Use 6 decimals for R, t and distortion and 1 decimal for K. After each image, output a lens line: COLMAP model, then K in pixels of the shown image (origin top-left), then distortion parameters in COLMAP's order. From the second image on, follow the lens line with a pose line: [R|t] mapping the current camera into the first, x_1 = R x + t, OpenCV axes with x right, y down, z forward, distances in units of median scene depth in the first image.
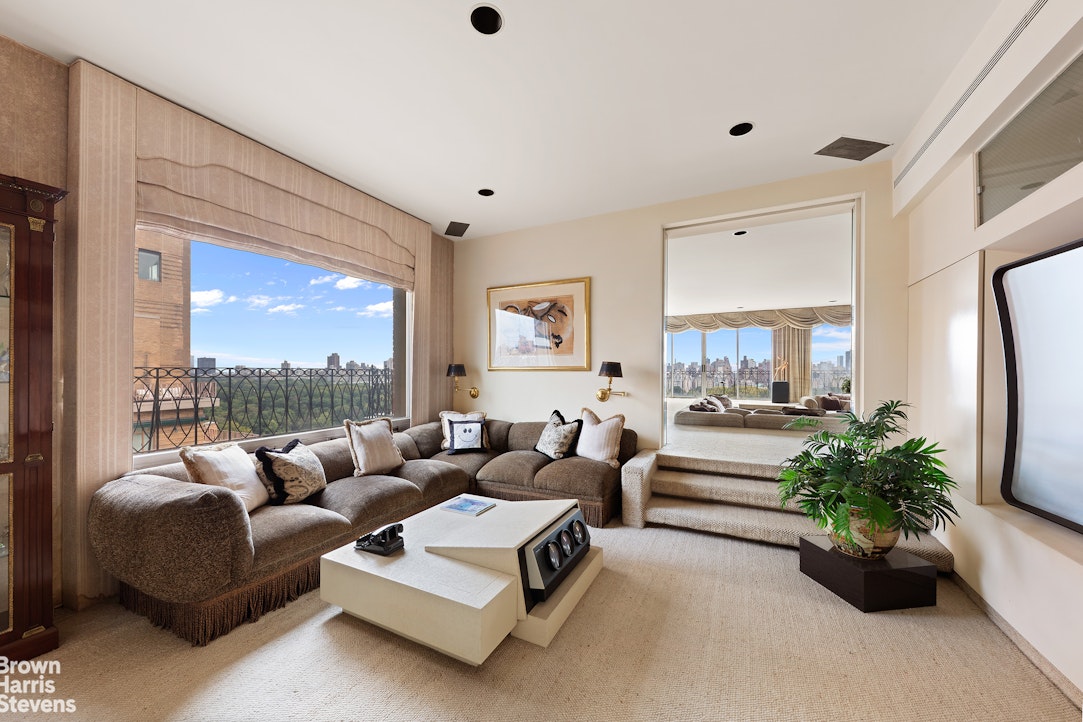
lens RADIAL K [[378.6, 0, 538.1], [0, 378.6, 372.5], [0, 0, 1]] dist [0.001499, 0.000037]
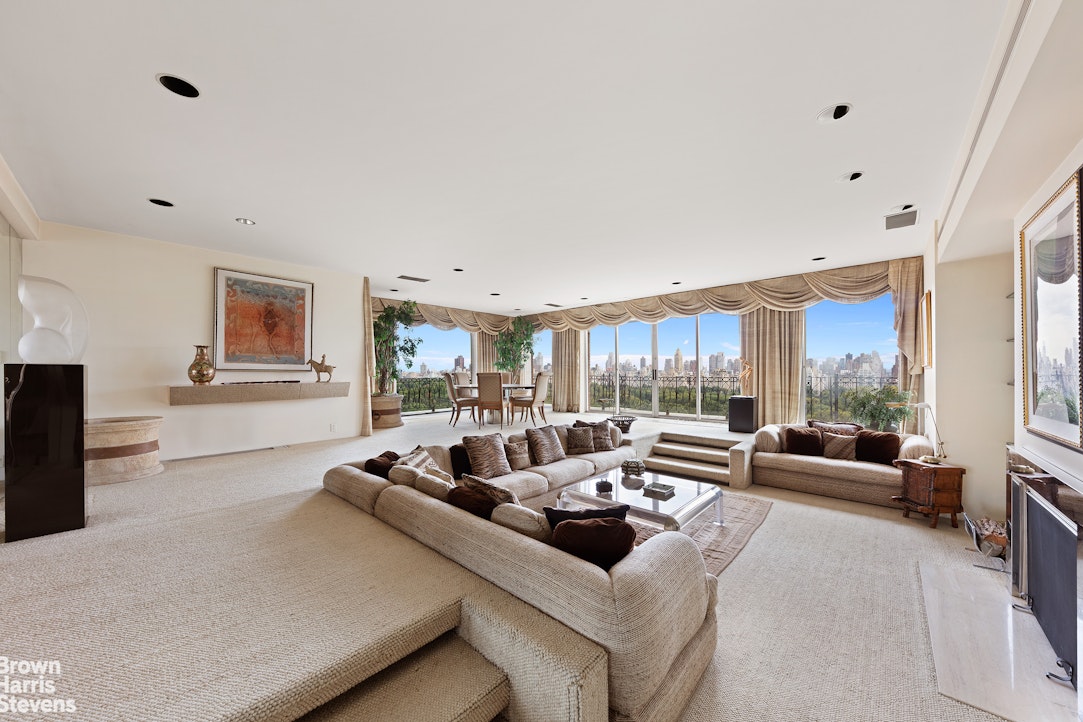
lens RADIAL K [[378.6, 0, 538.1], [0, 378.6, 372.5], [0, 0, 1]] dist [0.001499, 0.000037]
pose [[0.964673, -0.009924, -0.263263, 0.468257], [0.009958, 0.999950, -0.001208, -0.019014], [0.263261, -0.001456, 0.964723, 0.303394]]
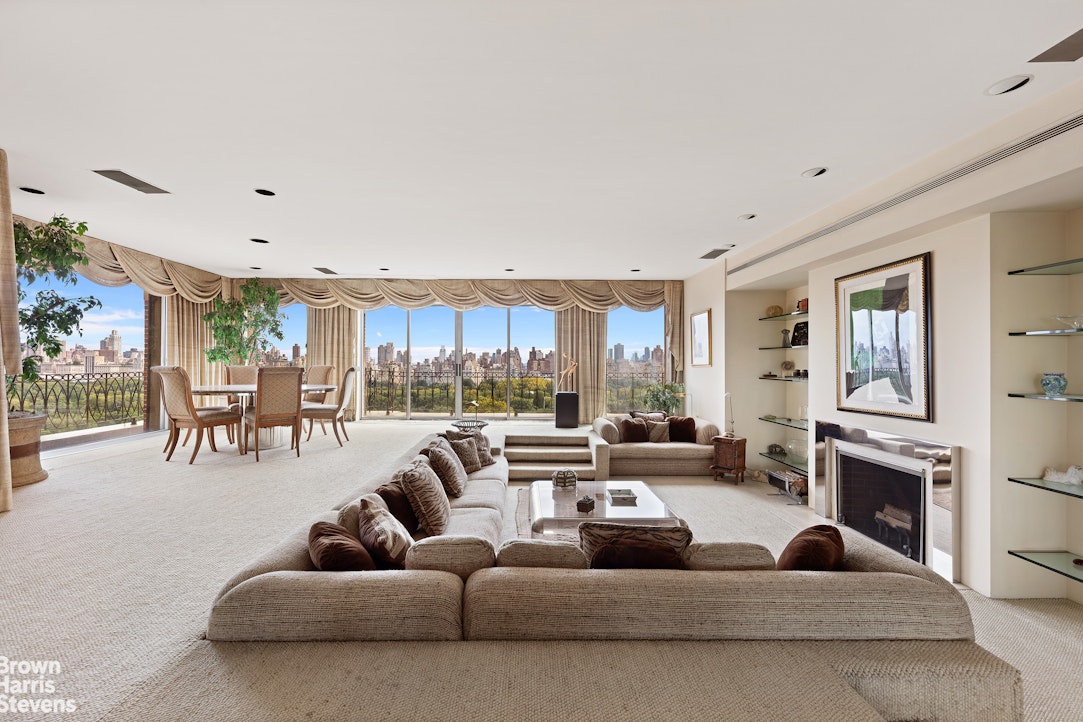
lens RADIAL K [[442.1, 0, 527.0], [0, 442.1, 362.5], [0, 0, 1]] dist [0.000631, -0.000021]
pose [[0.884756, 0.001762, 0.466052, 0.231369], [-0.000673, 0.999997, -0.002504, -0.024433], [-0.466055, 0.001901, 0.884754, 0.369859]]
